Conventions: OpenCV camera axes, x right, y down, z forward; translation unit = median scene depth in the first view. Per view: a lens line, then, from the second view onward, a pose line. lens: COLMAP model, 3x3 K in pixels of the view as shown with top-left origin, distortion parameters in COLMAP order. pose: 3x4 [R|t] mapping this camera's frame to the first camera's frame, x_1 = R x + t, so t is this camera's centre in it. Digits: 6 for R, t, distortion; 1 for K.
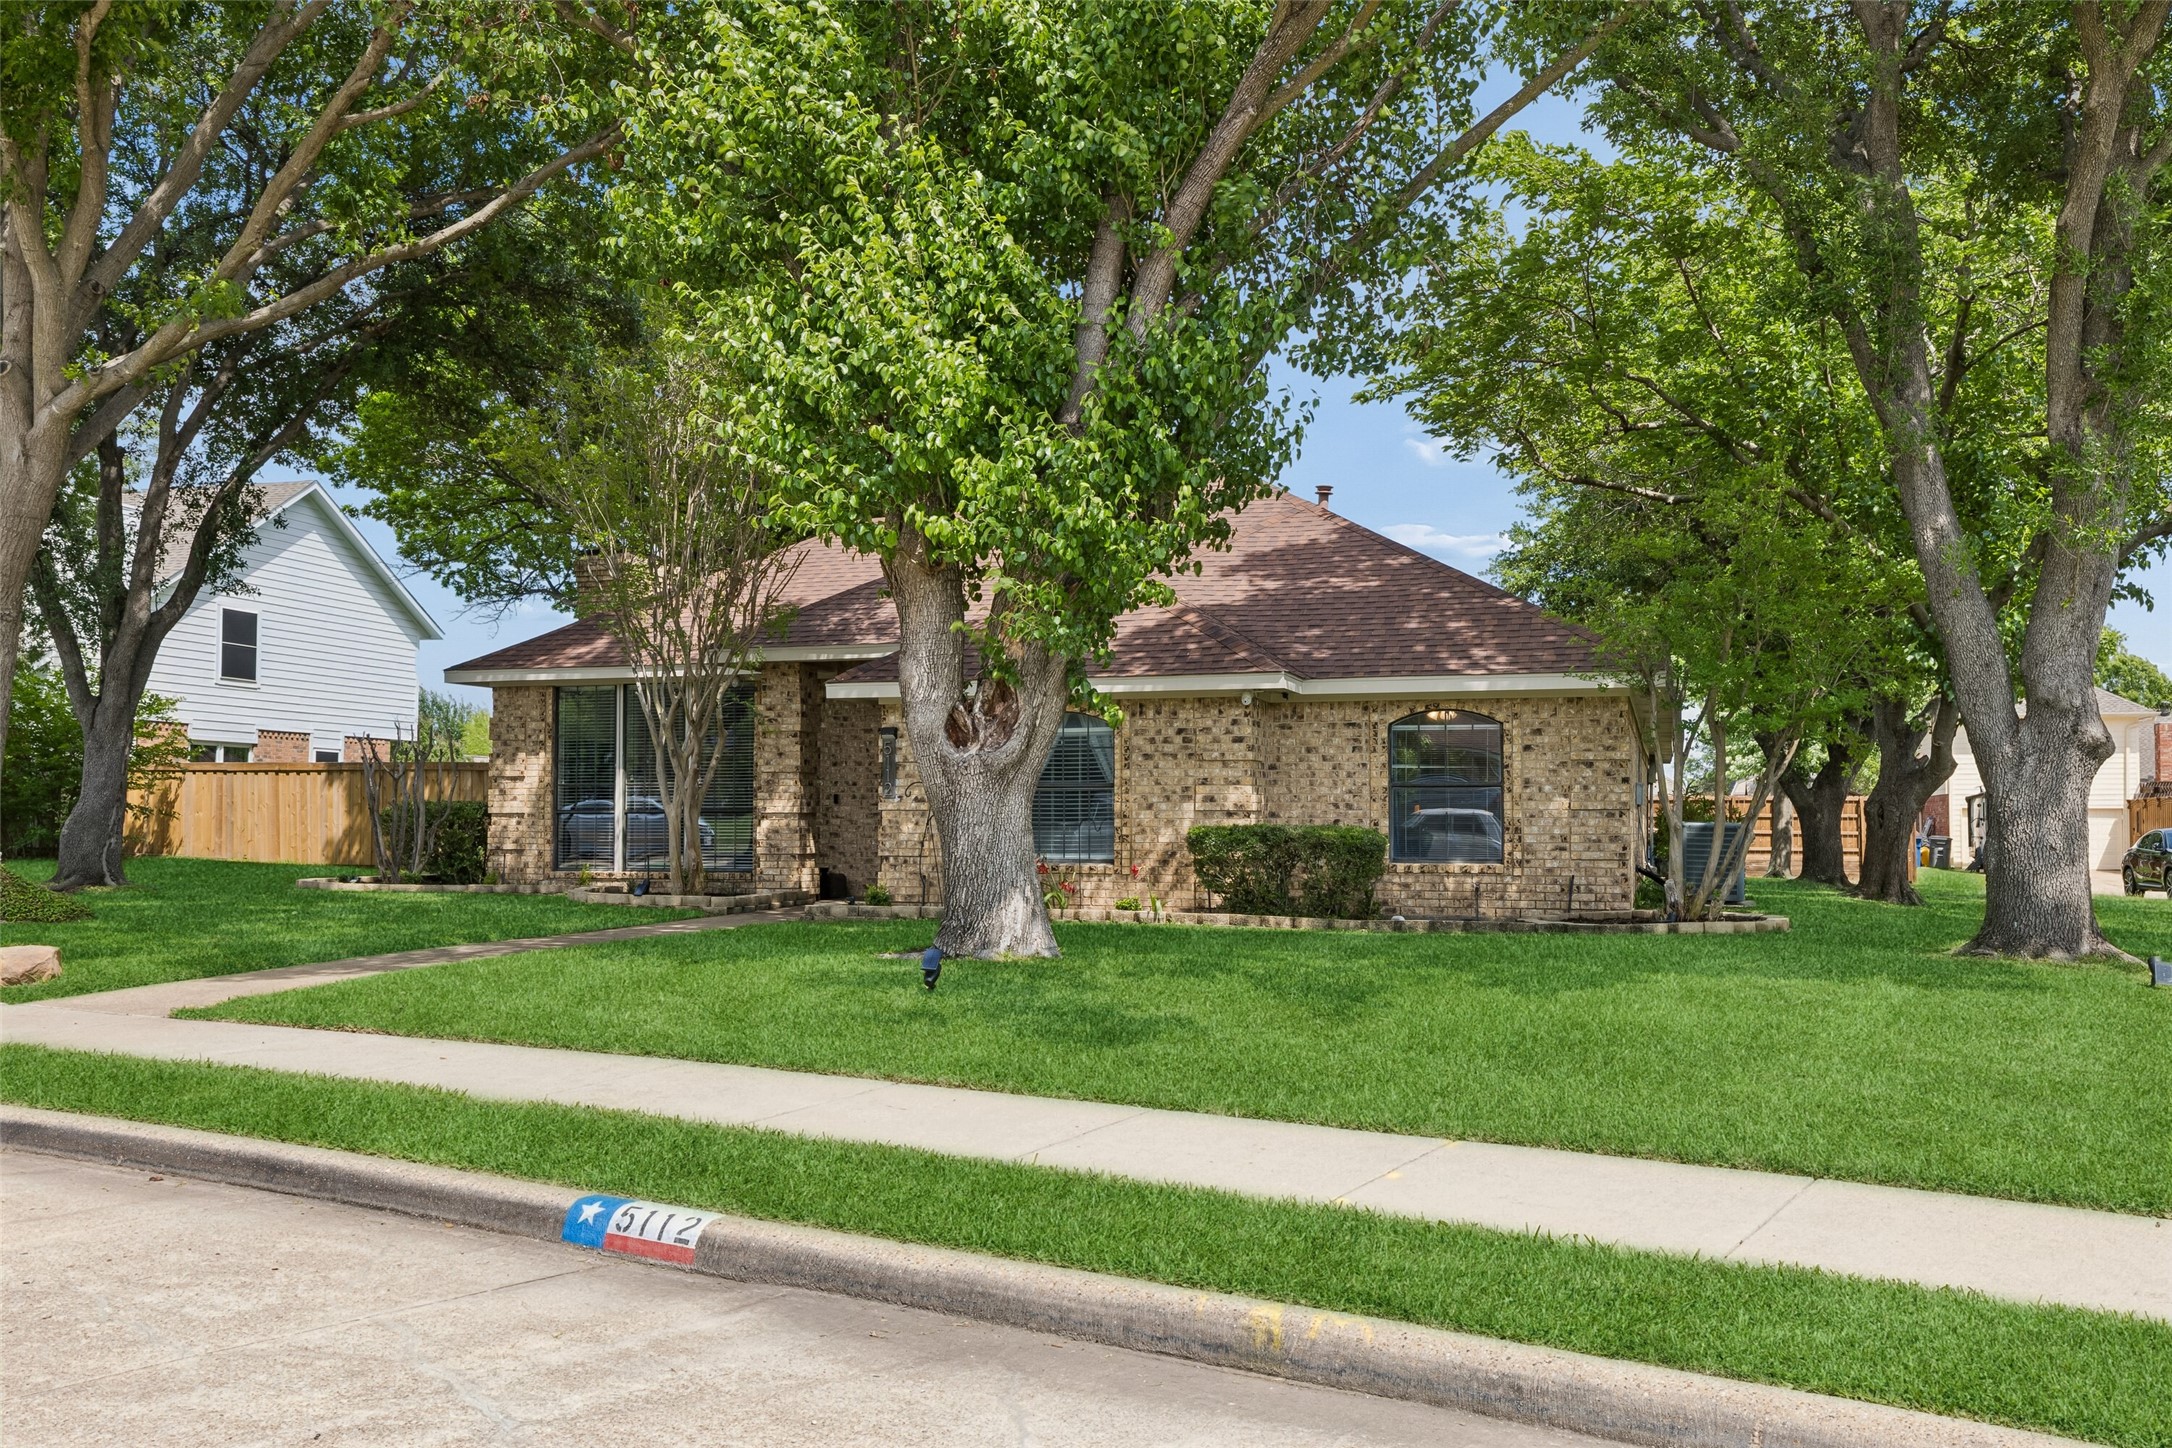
lens RADIAL K [[1836.2, 0, 1085.7], [0, 1836.2, 730.2], [0, 0, 1]] dist [0.007435, 0.001014]
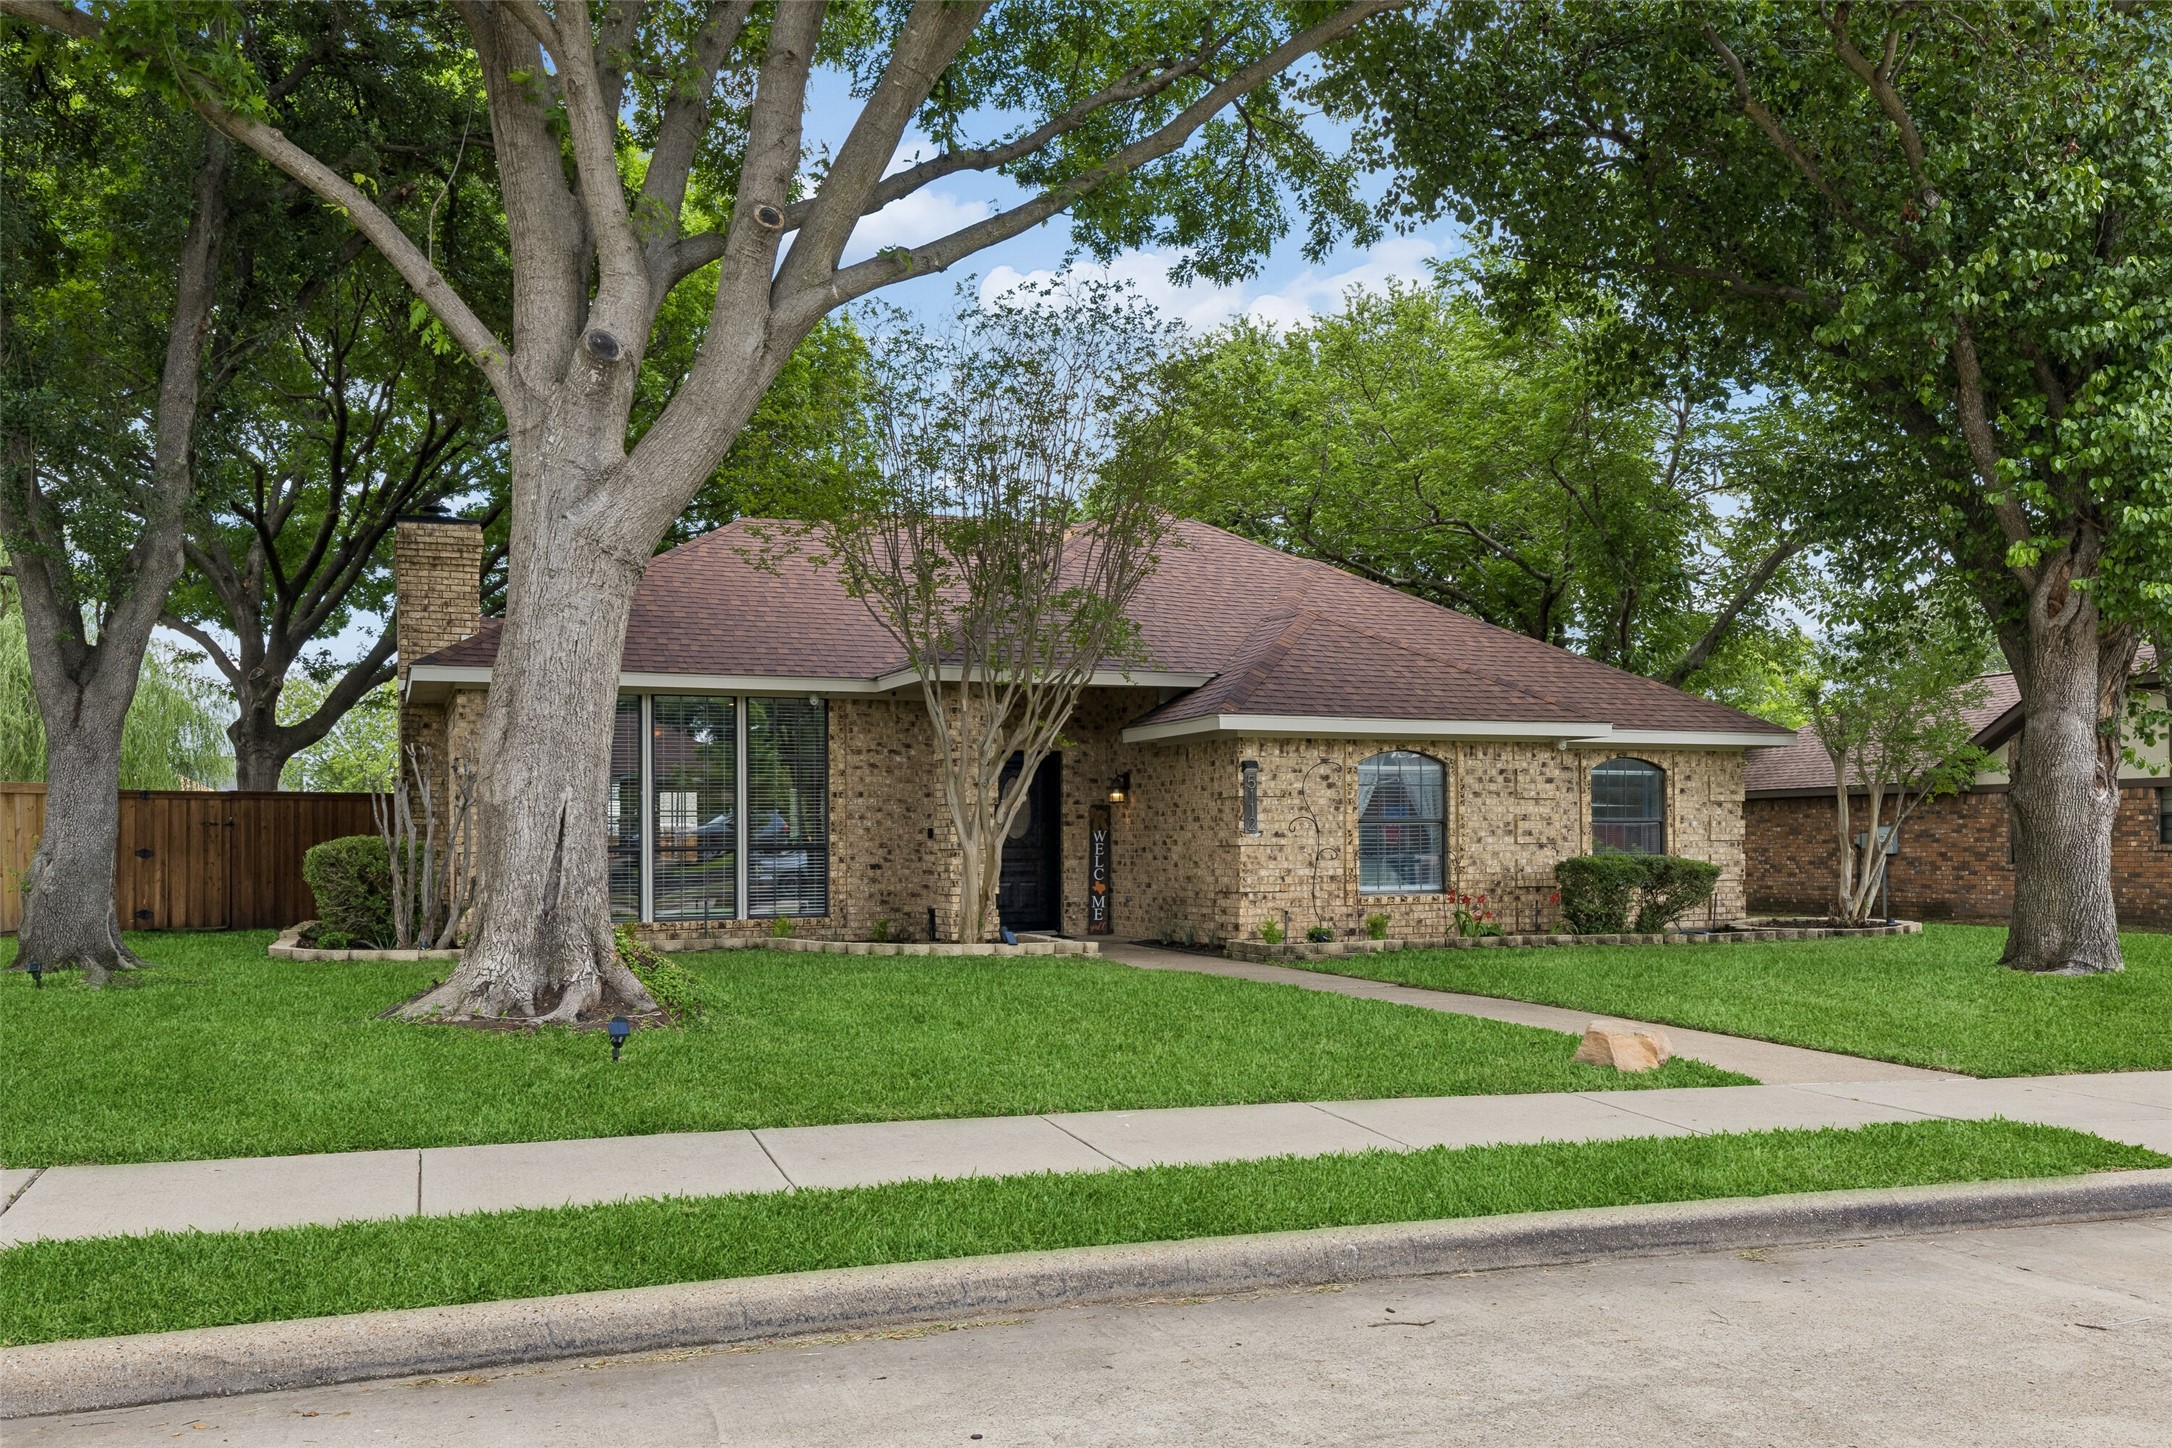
lens RADIAL K [[1670.7, 0, 1085.6], [0, 1670.7, 726.4], [0, 0, 1]] dist [-0.005641, -0.001031]
pose [[0.764611, 0.036864, 0.643437, -0.788526], [-0.024137, 0.999300, -0.028571, 0.008098], [-0.644040, 0.006315, 0.764966, 0.392833]]
